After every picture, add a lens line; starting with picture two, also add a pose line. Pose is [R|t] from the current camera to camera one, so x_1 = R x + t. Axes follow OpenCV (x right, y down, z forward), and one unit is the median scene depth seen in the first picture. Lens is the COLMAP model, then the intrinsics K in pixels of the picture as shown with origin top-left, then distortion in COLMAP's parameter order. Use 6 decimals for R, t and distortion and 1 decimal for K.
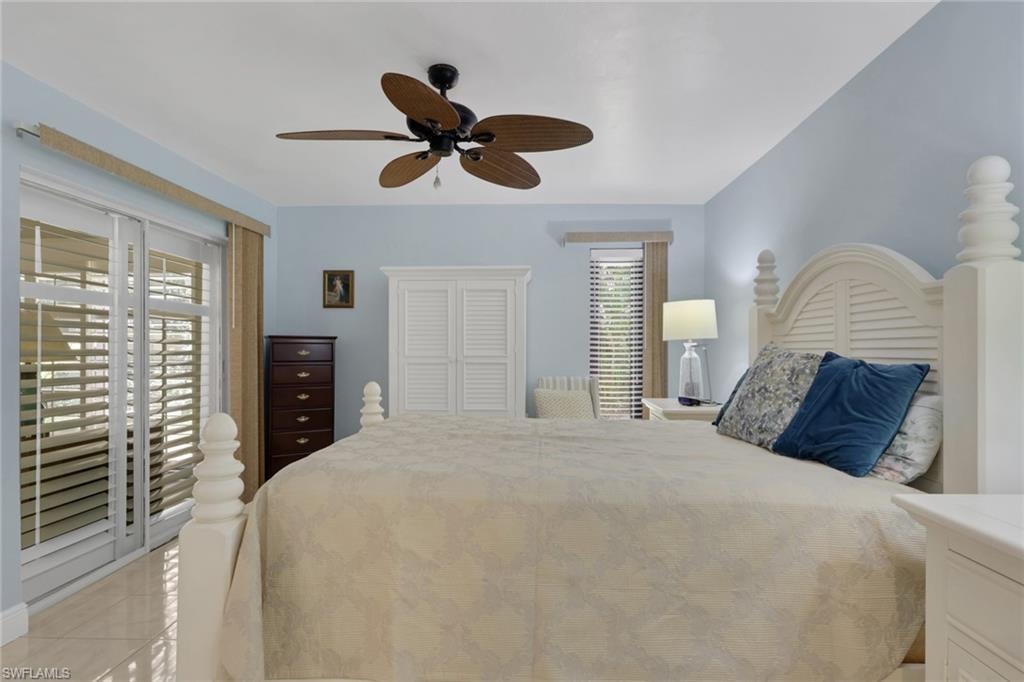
lens RADIAL K [[556.1, 0, 522.6], [0, 556.1, 349.7], [0, 0, 1]] dist [-0.002723, -0.000301]
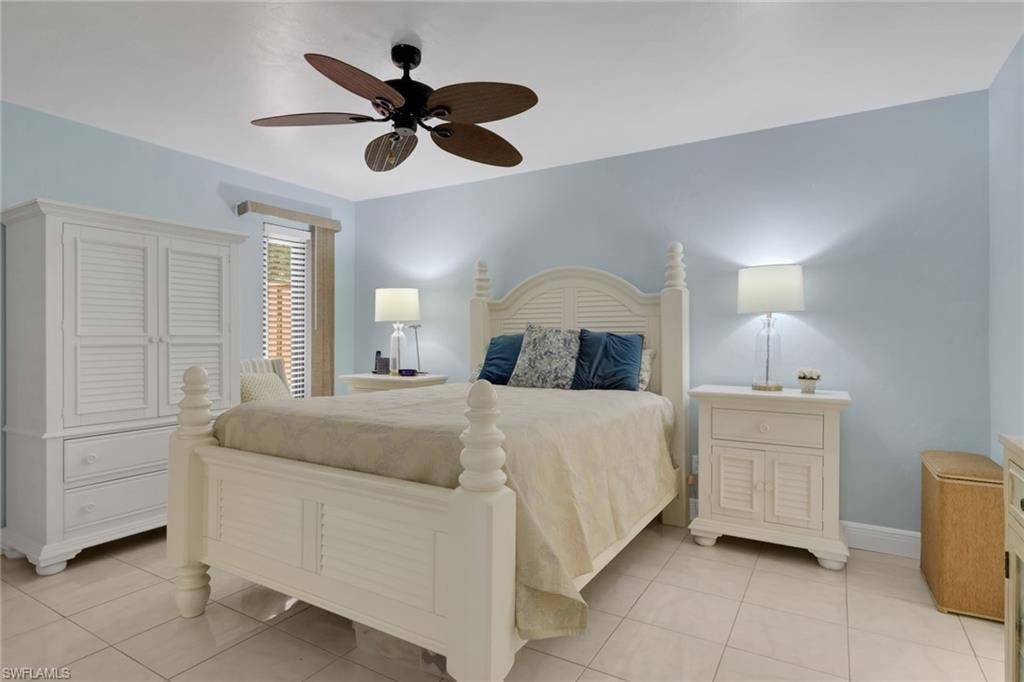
lens RADIAL K [[558.2, 0, 521.8], [0, 558.2, 341.0], [0, 0, 1]] dist [0.003606, 0.000361]
pose [[0.465581, -0.006659, 0.884980, -0.958844], [0.003632, 0.999978, 0.005614, 0.028348], [-0.884998, 0.000601, 0.465595, 0.331310]]
